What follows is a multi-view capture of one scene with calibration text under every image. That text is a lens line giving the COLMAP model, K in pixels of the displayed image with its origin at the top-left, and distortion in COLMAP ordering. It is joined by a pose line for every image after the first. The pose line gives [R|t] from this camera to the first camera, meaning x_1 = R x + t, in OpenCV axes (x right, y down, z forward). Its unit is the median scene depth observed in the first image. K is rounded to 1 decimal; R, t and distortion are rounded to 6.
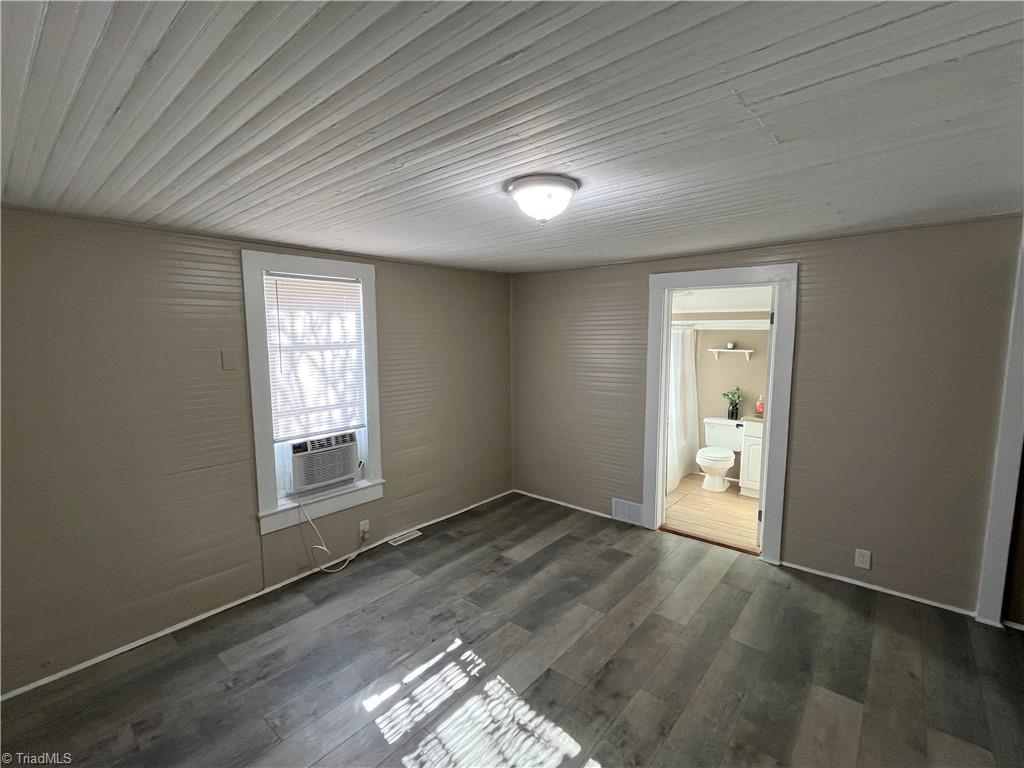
lens RADIAL K [[457.9, 0, 514.7], [0, 457.9, 387.2], [0, 0, 1]] dist [-0.008701, 0.001688]
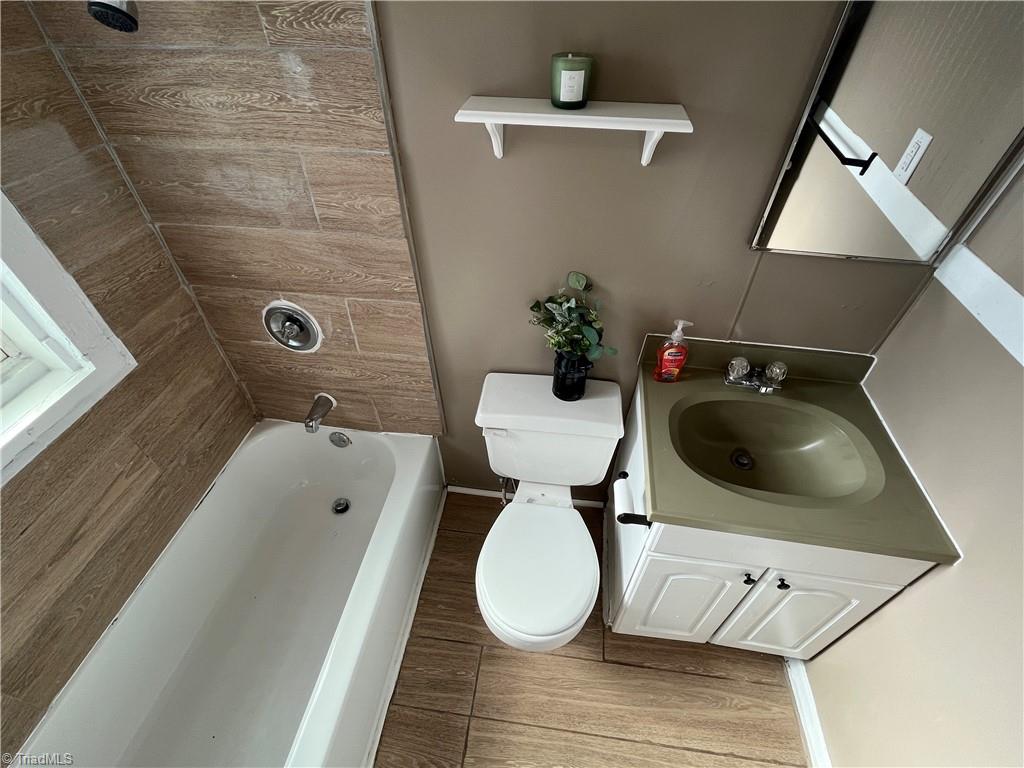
lens RADIAL K [[457.9, 0, 512.6], [0, 457.9, 382.8], [0, 0, 1]] dist [-0.008701, 0.001688]
pose [[0.842249, -0.373609, 0.388630, 0.340604], [0.060112, 0.781493, 0.621012, -0.109378], [-0.535727, -0.499685, 0.680670, 0.830471]]
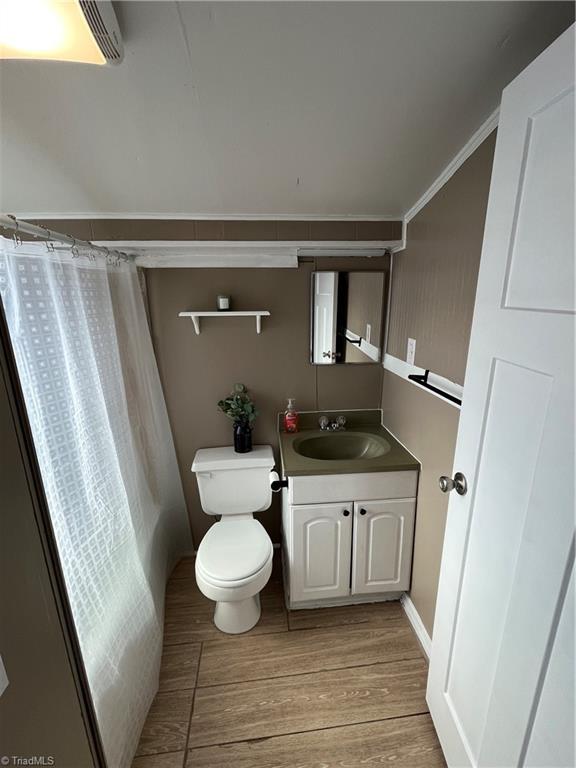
lens RADIAL K [[343.4, 0, 290.4], [0, 343.4, 386.8], [0, 0, 1]] dist [-0.008701, 0.001688]
pose [[0.692757, -0.186641, 0.696601, 0.258306], [0.090236, 0.980772, 0.173042, -0.061215], [-0.715504, -0.057017, 0.696278, 0.699293]]
